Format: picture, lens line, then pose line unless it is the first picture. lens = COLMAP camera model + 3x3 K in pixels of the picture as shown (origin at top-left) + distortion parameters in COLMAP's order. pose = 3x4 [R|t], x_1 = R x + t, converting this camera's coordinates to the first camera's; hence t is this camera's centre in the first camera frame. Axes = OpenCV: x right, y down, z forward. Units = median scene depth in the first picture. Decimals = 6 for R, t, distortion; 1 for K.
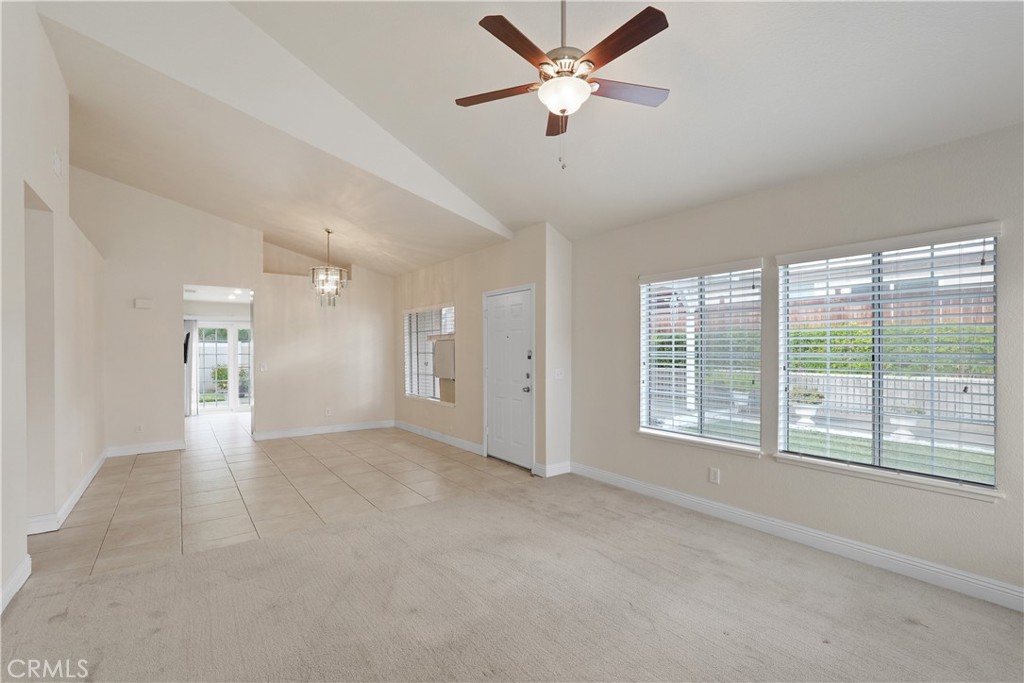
lens RADIAL K [[465.0, 0, 510.4], [0, 465.0, 348.2], [0, 0, 1]] dist [-0.012750, 0.007175]
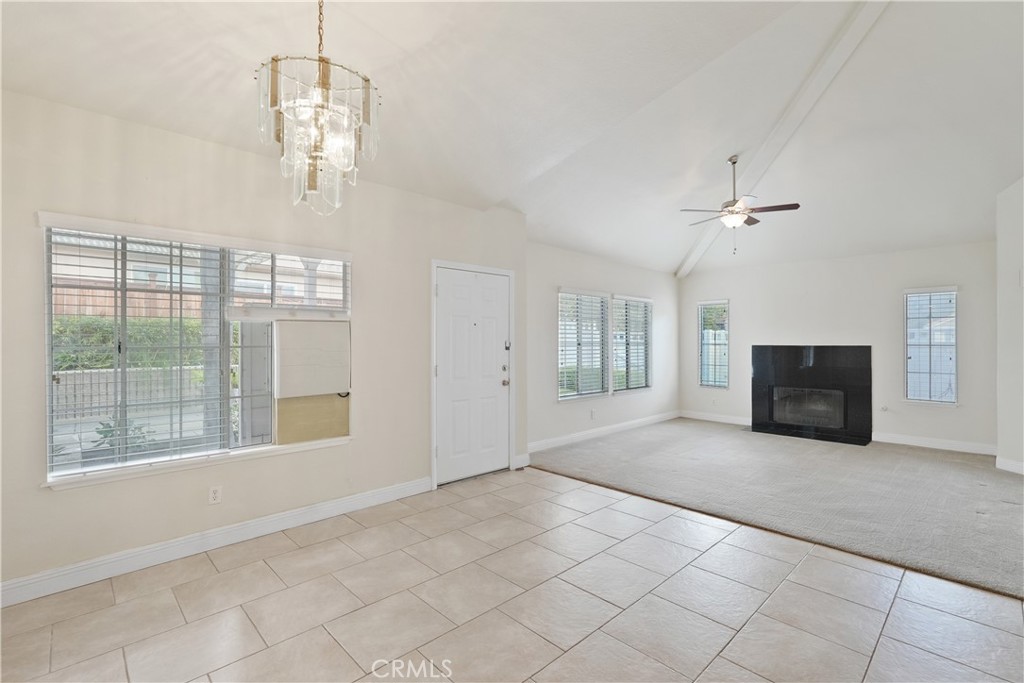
lens RADIAL K [[465.0, 0, 510.4], [0, 465.0, 339.5], [0, 0, 1]] dist [-0.012750, 0.007175]
pose [[-0.140868, -0.000182, 0.990028, -0.884855], [-0.004741, 0.999989, -0.000491, 0.002277], [-0.990017, -0.004763, -0.140868, 1.119585]]
